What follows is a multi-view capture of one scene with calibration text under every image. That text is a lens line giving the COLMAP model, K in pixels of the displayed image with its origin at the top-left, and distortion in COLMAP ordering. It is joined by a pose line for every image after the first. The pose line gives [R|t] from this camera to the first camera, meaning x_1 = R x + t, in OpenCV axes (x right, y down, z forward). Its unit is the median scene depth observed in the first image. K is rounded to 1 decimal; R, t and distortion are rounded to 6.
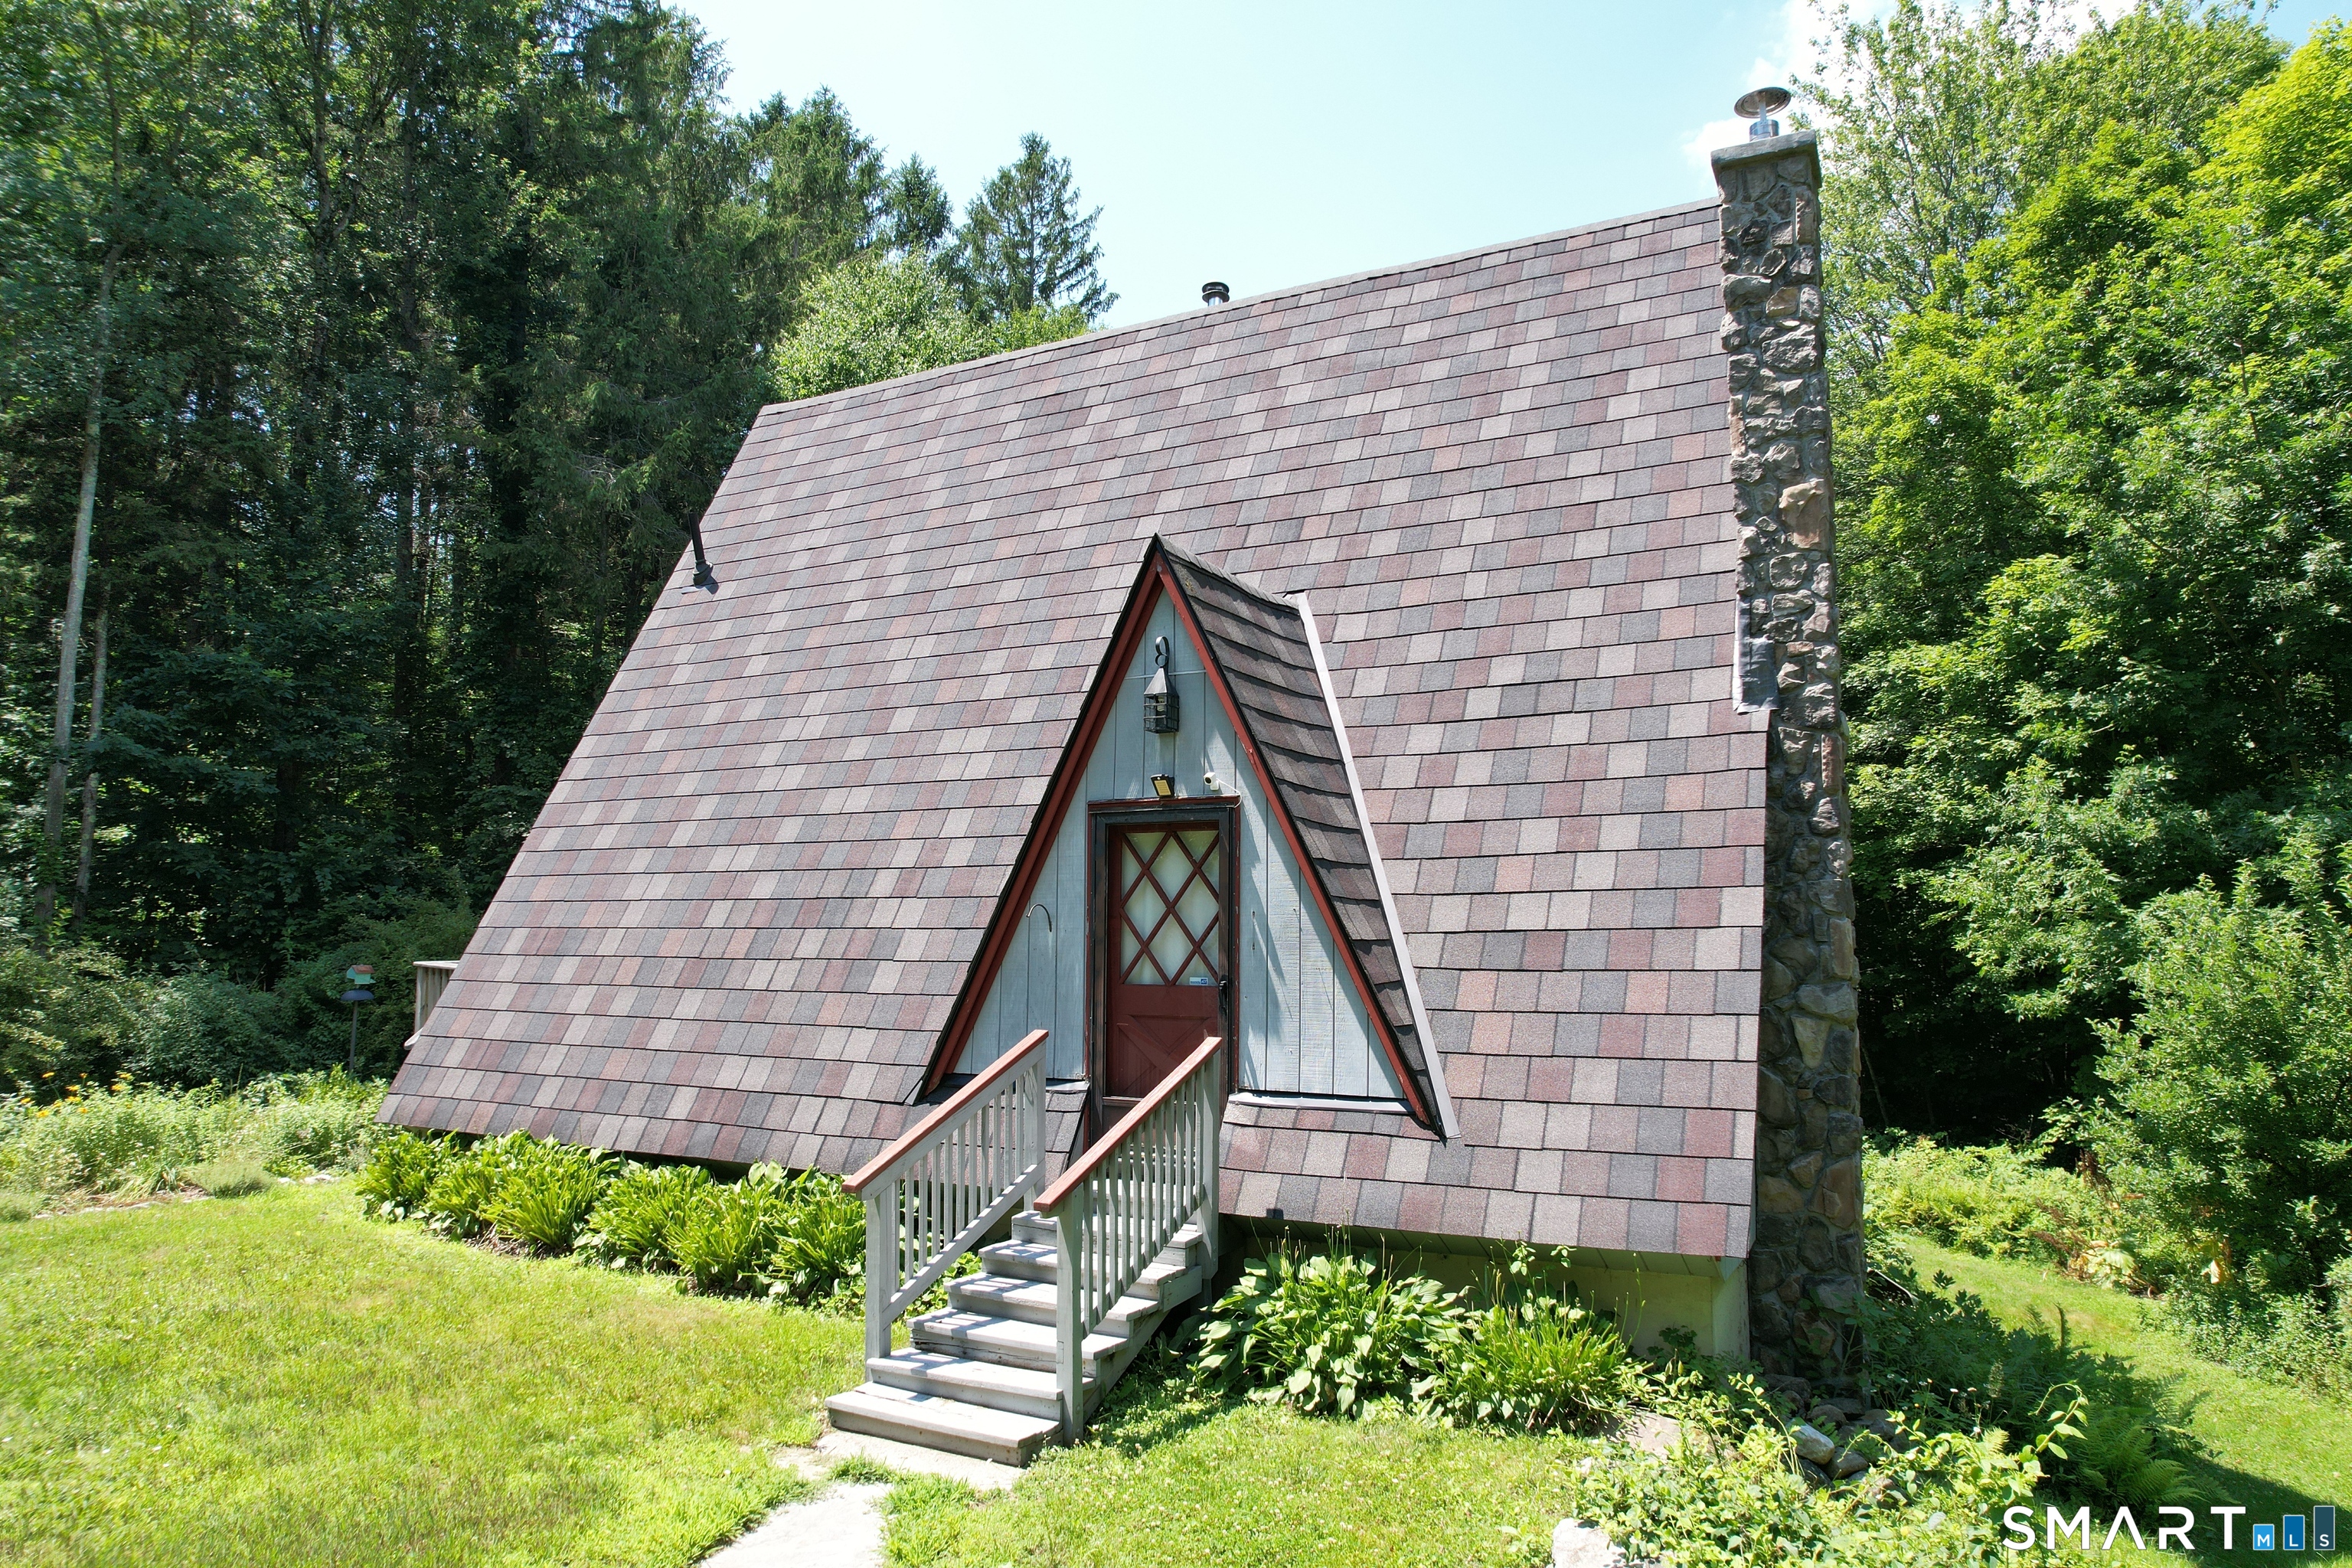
lens RADIAL K [[1499.5, 0, 1171.2], [0, 1499.5, 795.0], [0, 0, 1]] dist [-0.069254, 0.059211]
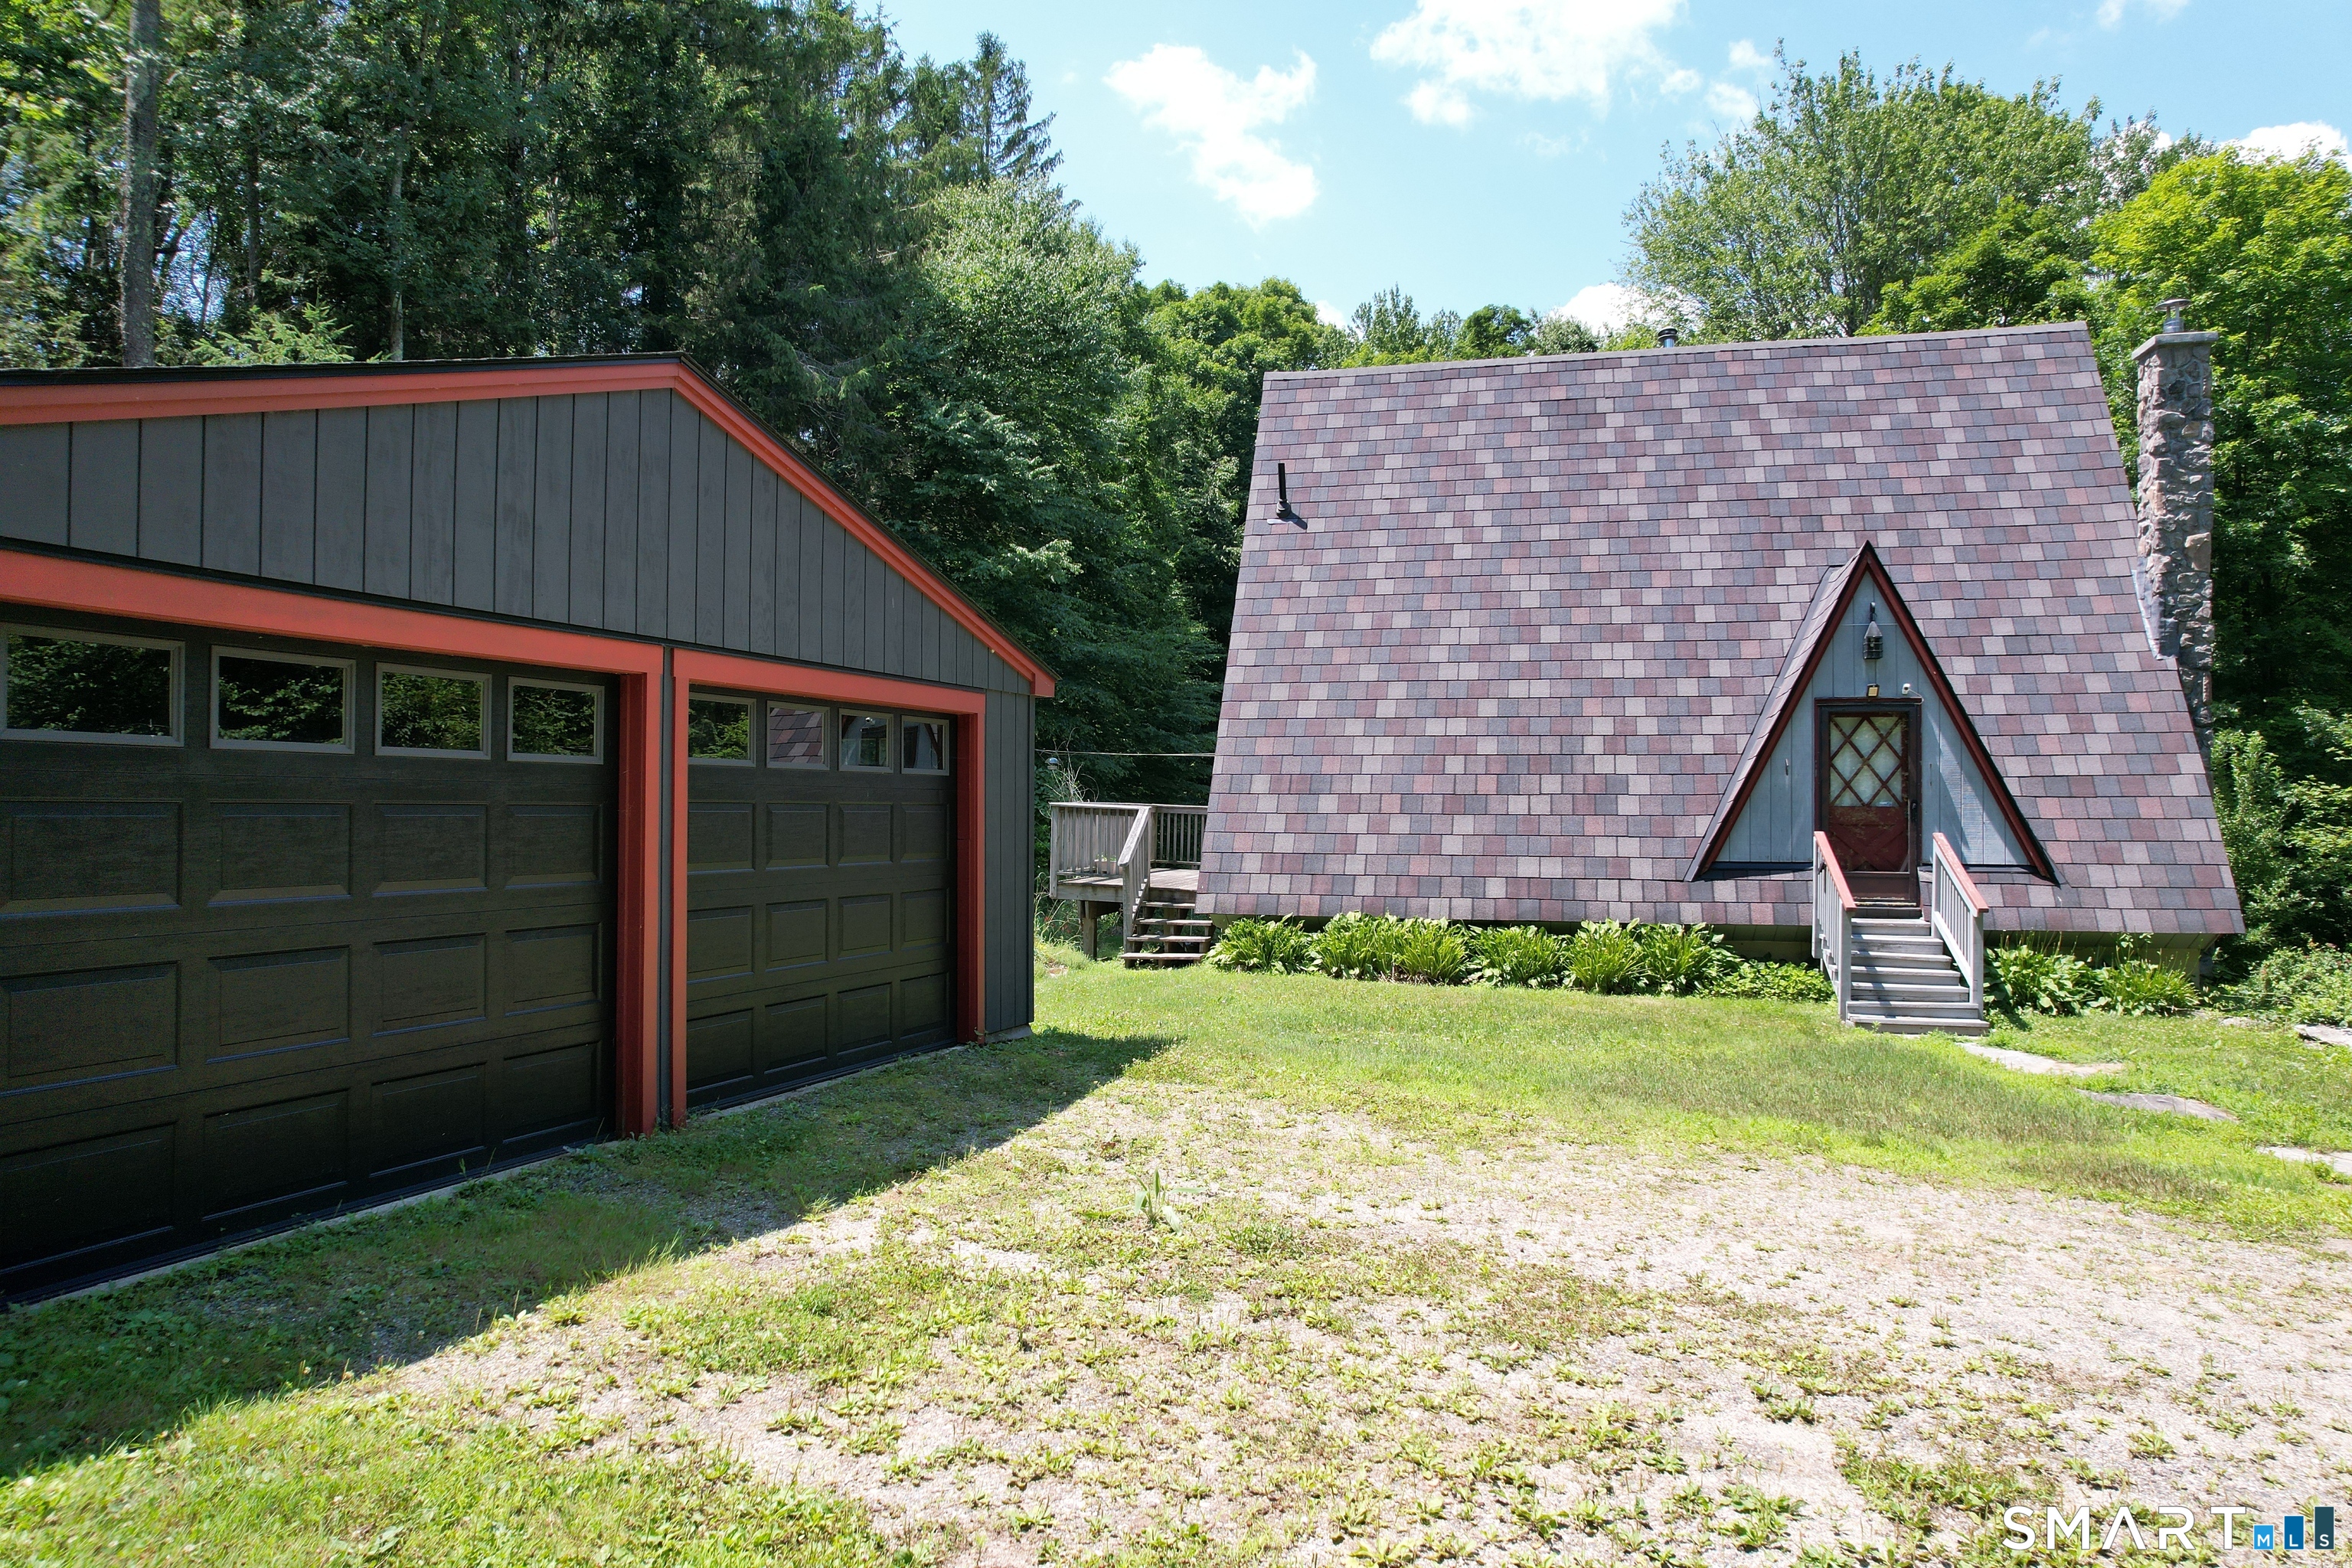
lens RADIAL K [[1499.5, 0, 1171.2], [0, 1499.5, 795.0], [0, 0, 1]] dist [-0.069254, 0.059211]
pose [[0.969310, 0.004704, 0.245798, -1.079688], [-0.026181, 0.996107, 0.084180, -0.007949], [-0.244445, -0.088032, 0.965659, -0.407753]]
